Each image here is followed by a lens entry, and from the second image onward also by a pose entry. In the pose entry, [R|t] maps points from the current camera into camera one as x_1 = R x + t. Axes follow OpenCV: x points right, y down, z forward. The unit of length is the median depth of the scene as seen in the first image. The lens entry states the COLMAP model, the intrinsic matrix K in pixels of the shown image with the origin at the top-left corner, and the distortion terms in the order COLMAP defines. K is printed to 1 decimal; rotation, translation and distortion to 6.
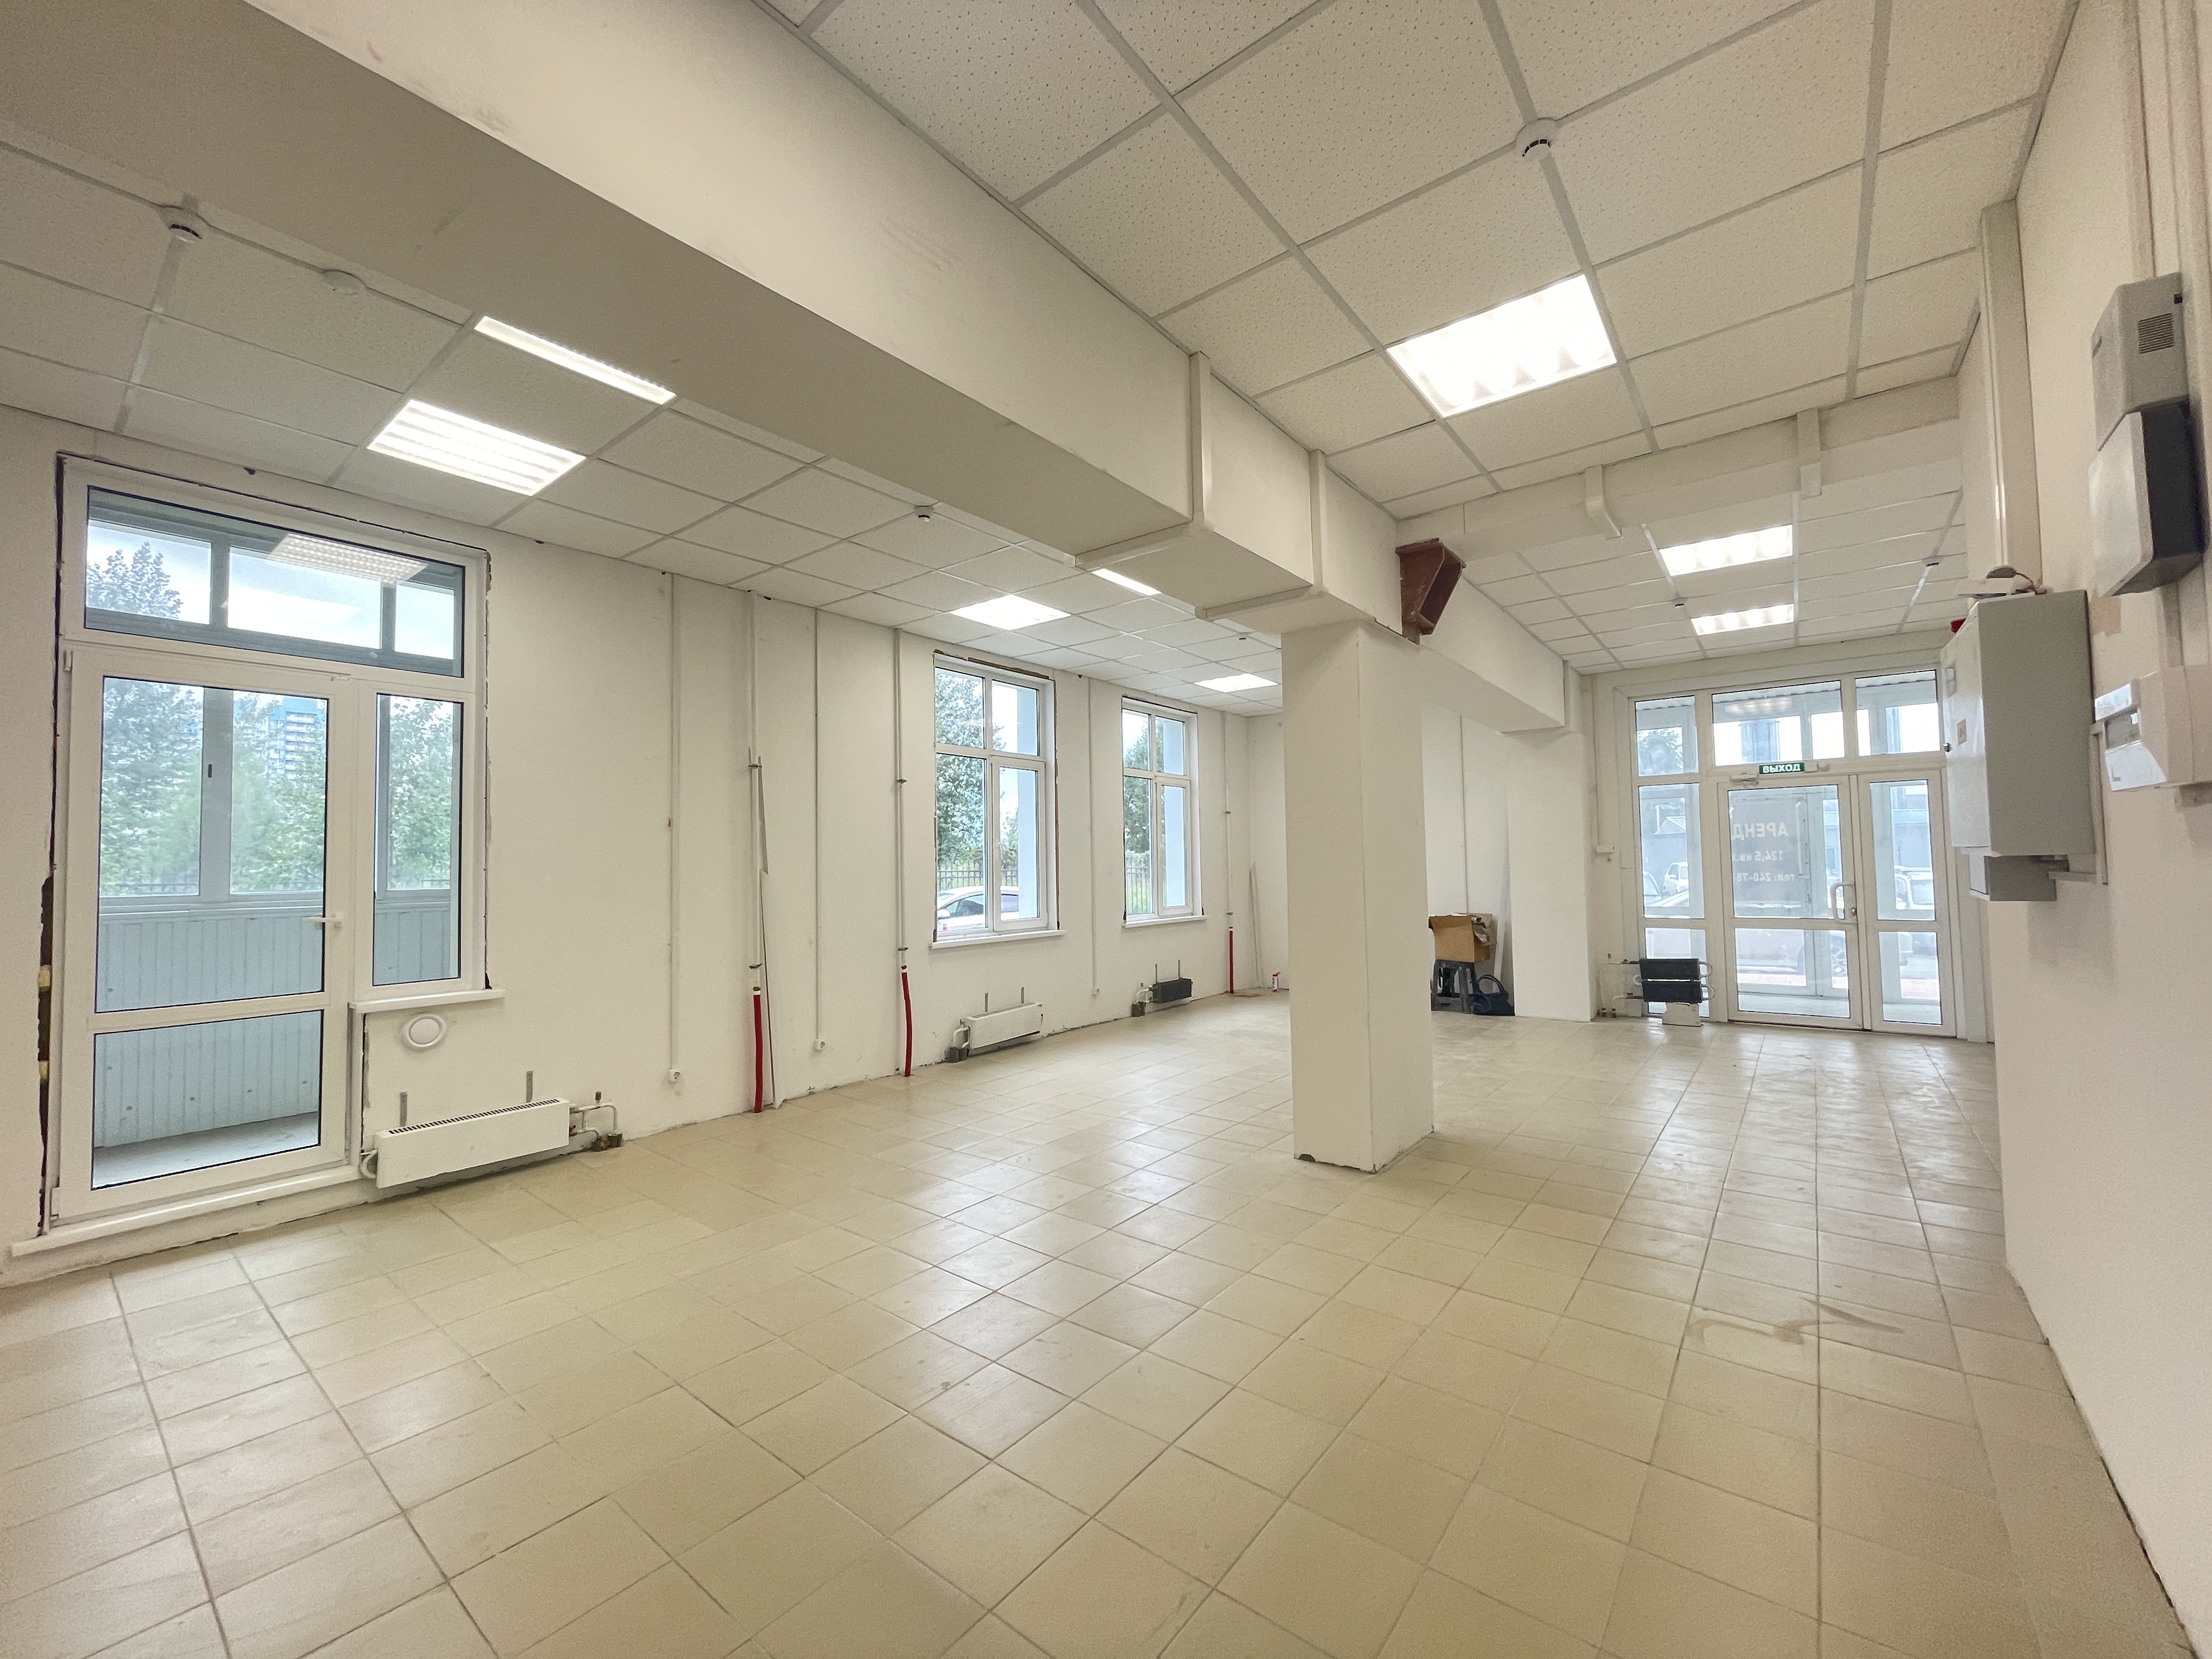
lens RADIAL K [[894.4, 0, 1100.7], [0, 894.4, 825.6], [0, 0, 1]] dist [-0.000461, -0.000246]
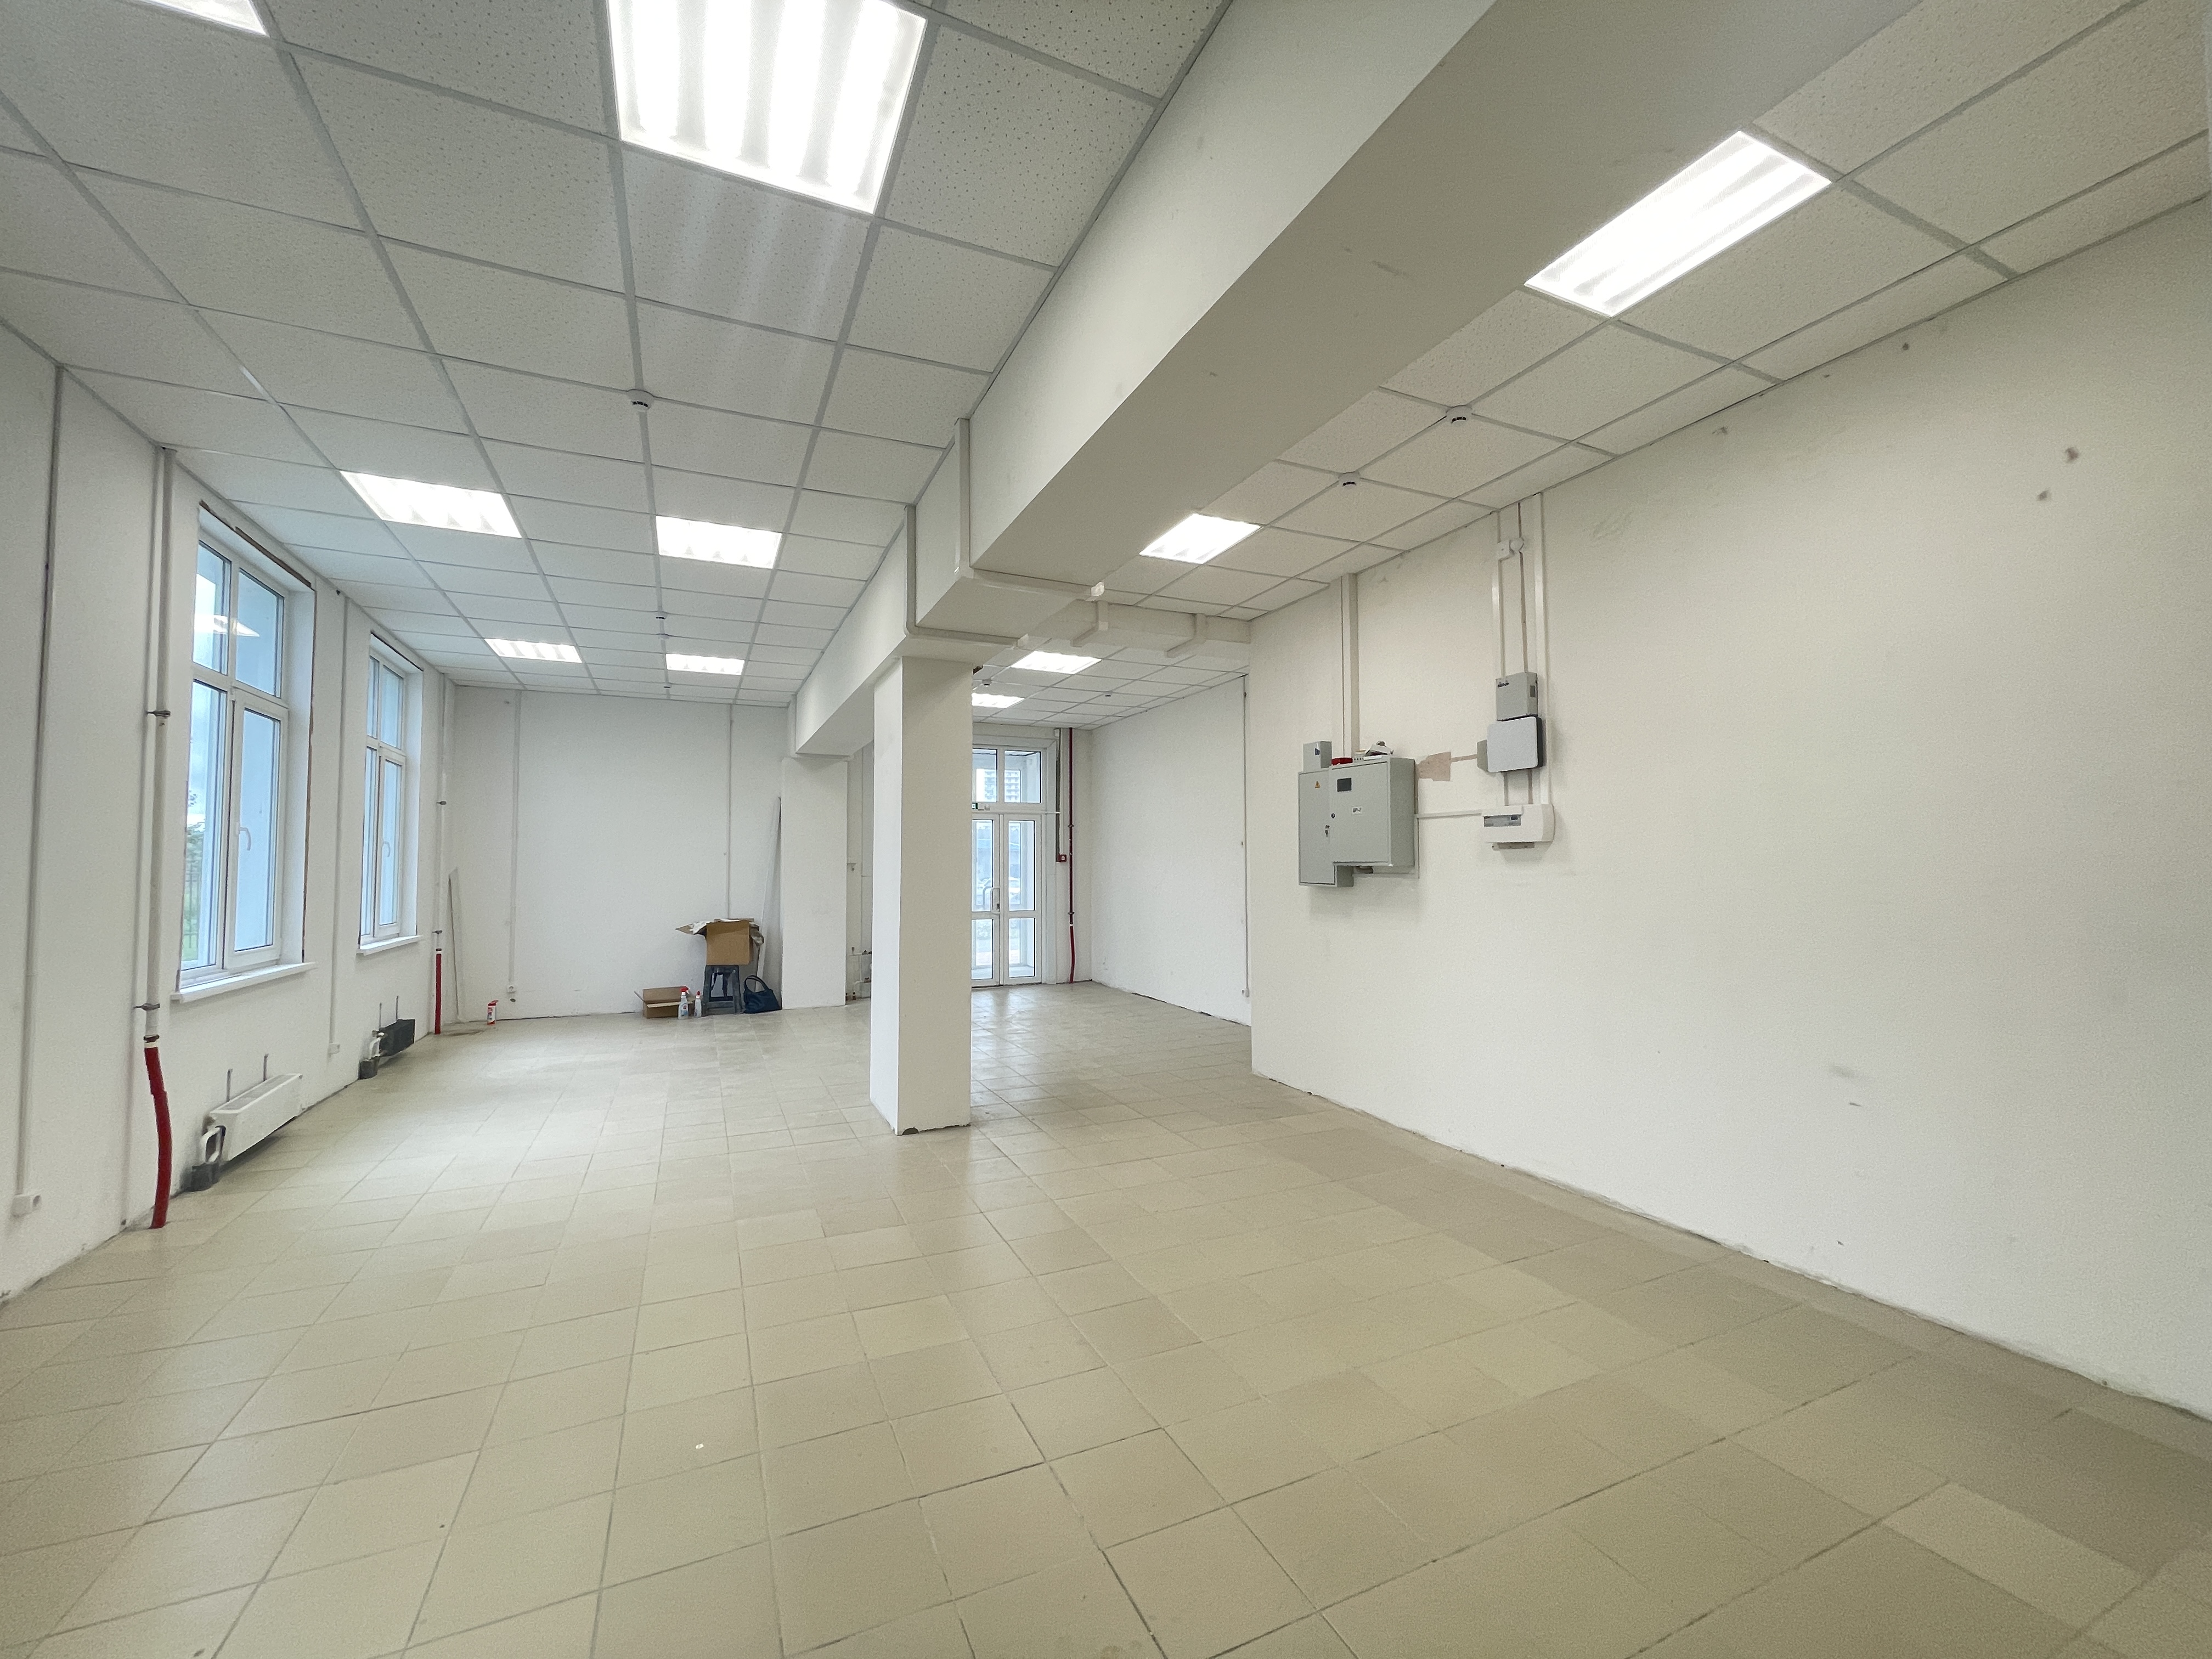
lens RADIAL K [[894.4, 0, 1100.7], [0, 894.4, 825.6], [0, 0, 1]] dist [-0.000461, -0.000246]
pose [[0.455463, 0.056478, 0.888462, -0.359171], [-0.043513, 0.998205, -0.041148, 0.014424], [-0.889191, -0.019918, 0.457103, 0.153621]]
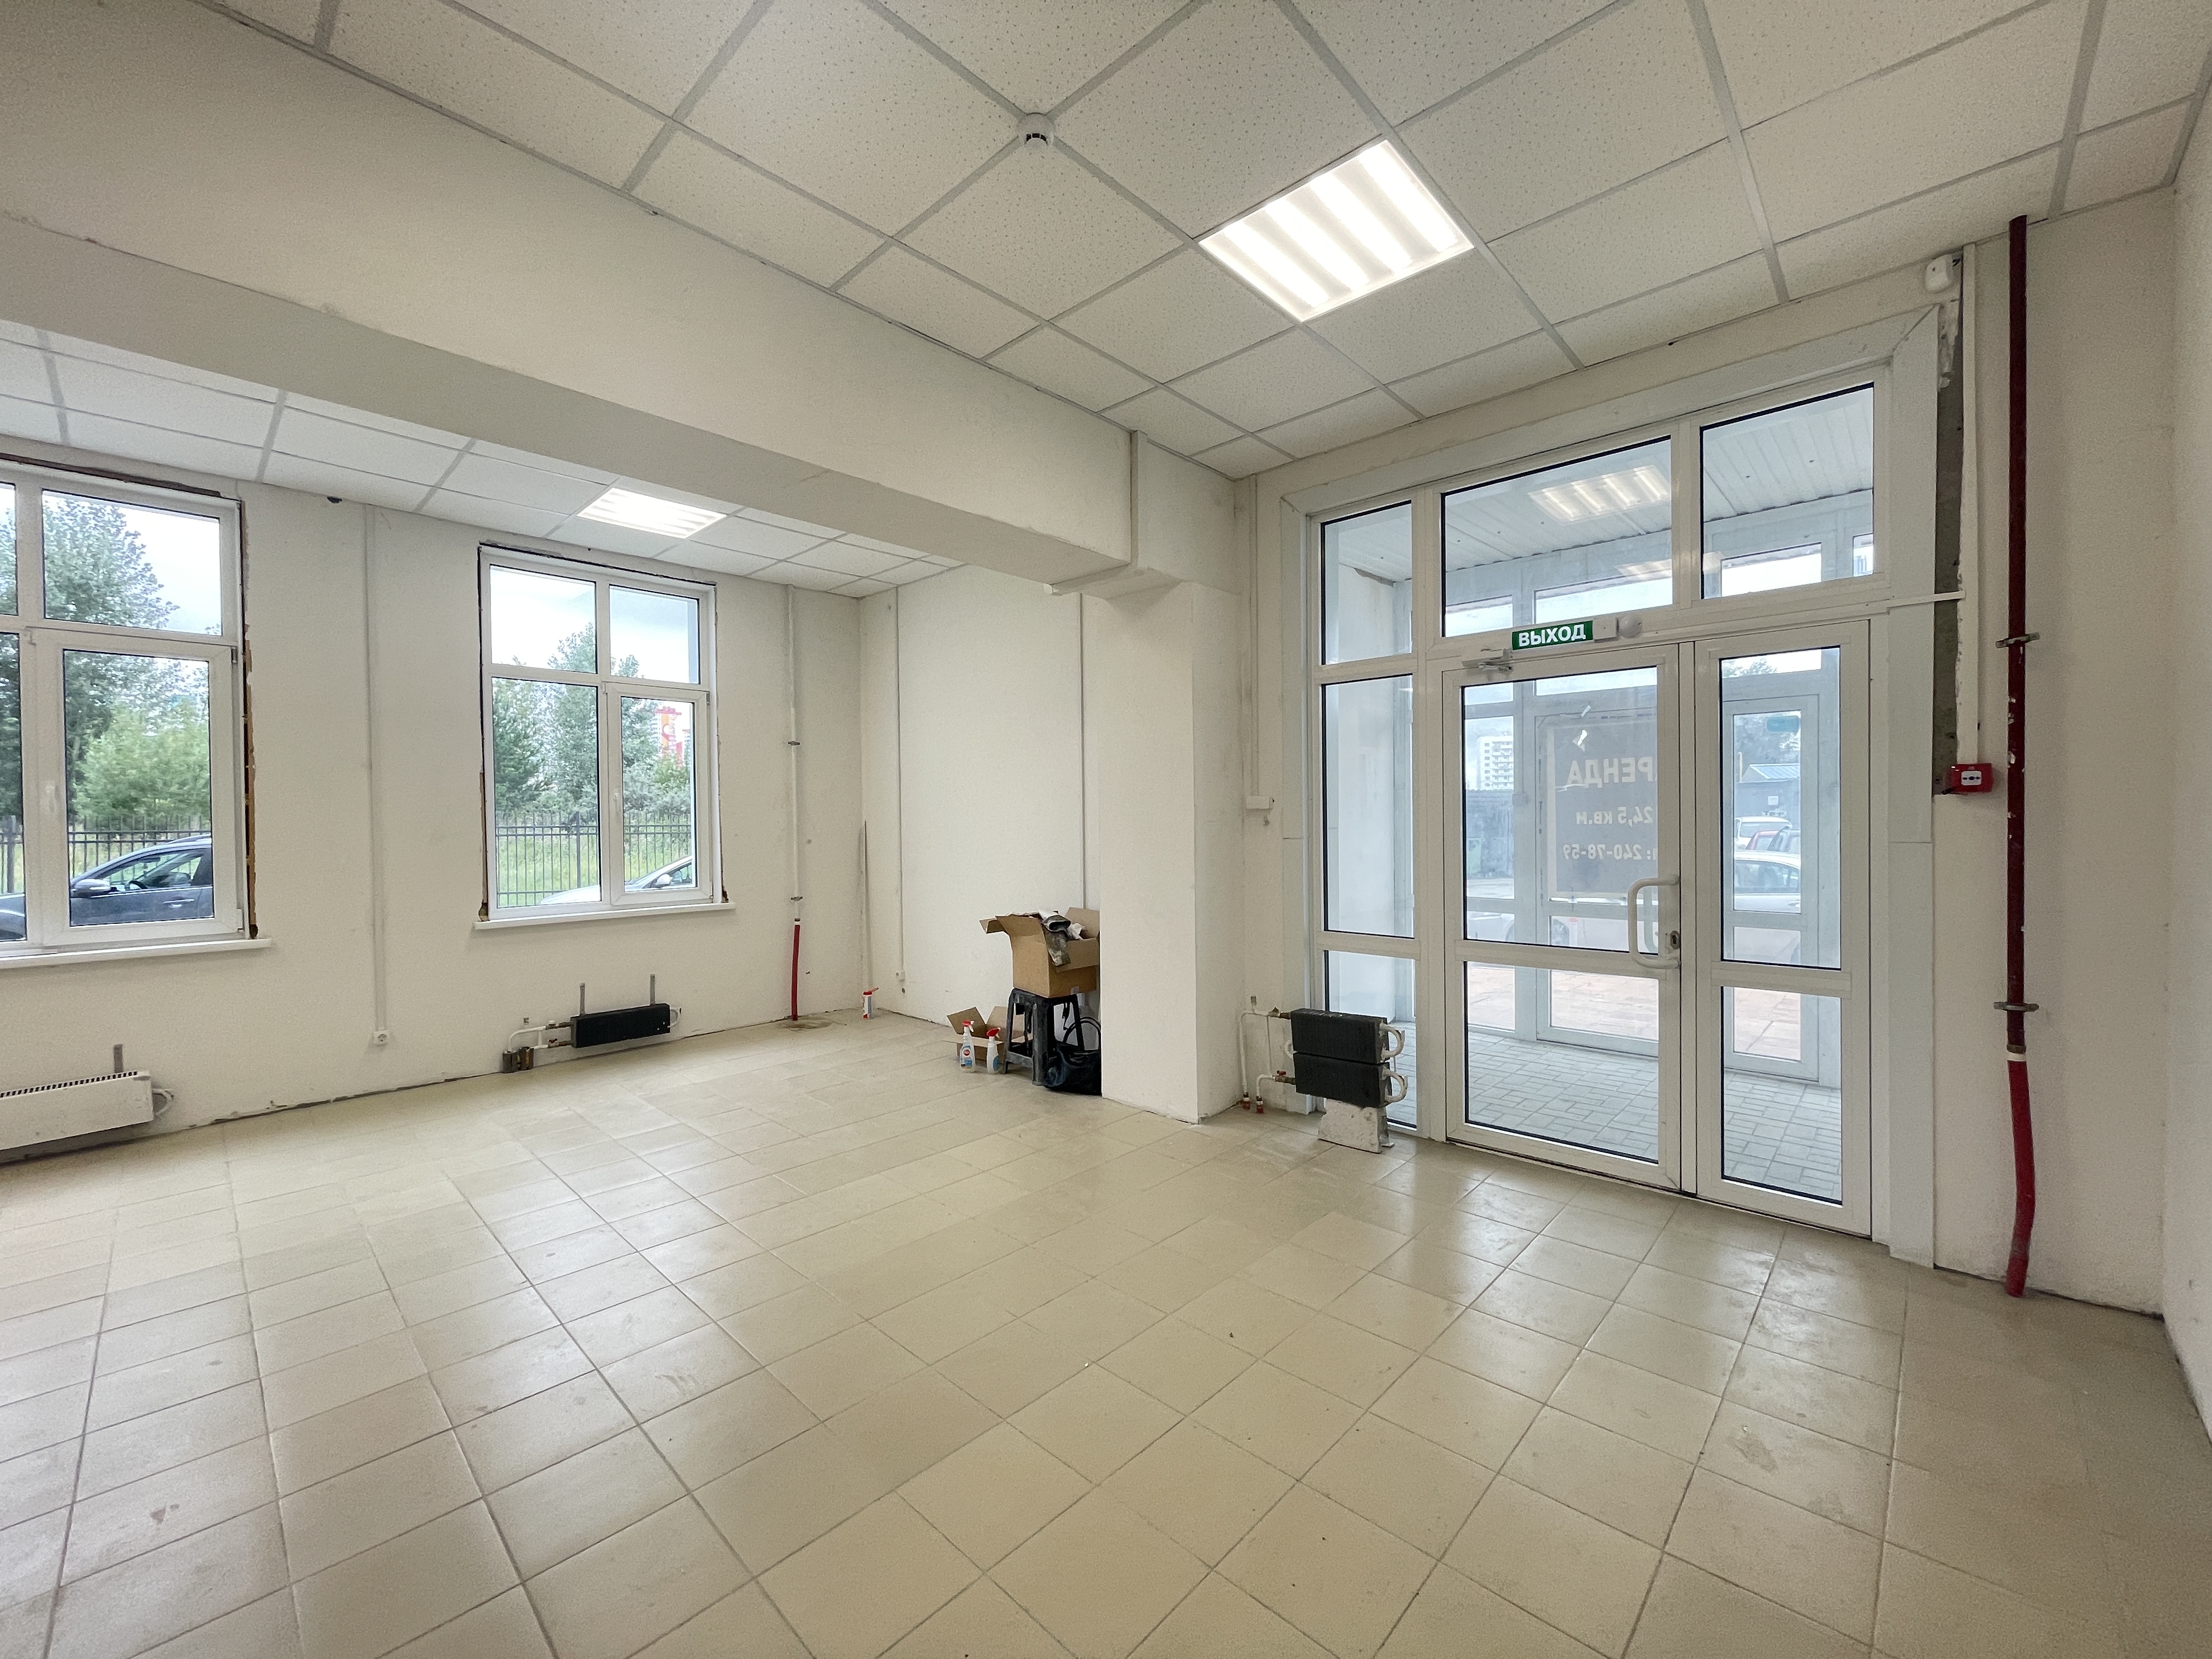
lens RADIAL K [[899.2, 0, 1106.0], [0, 899.2, 829.5], [0, 0, 1]] dist [-0.001387, -0.000222]
pose [[0.995116, 0.006152, -0.098524, 0.531313], [-0.000054, 0.998090, 0.061778, 0.009098], [0.098716, -0.061471, 0.993215, 0.456974]]
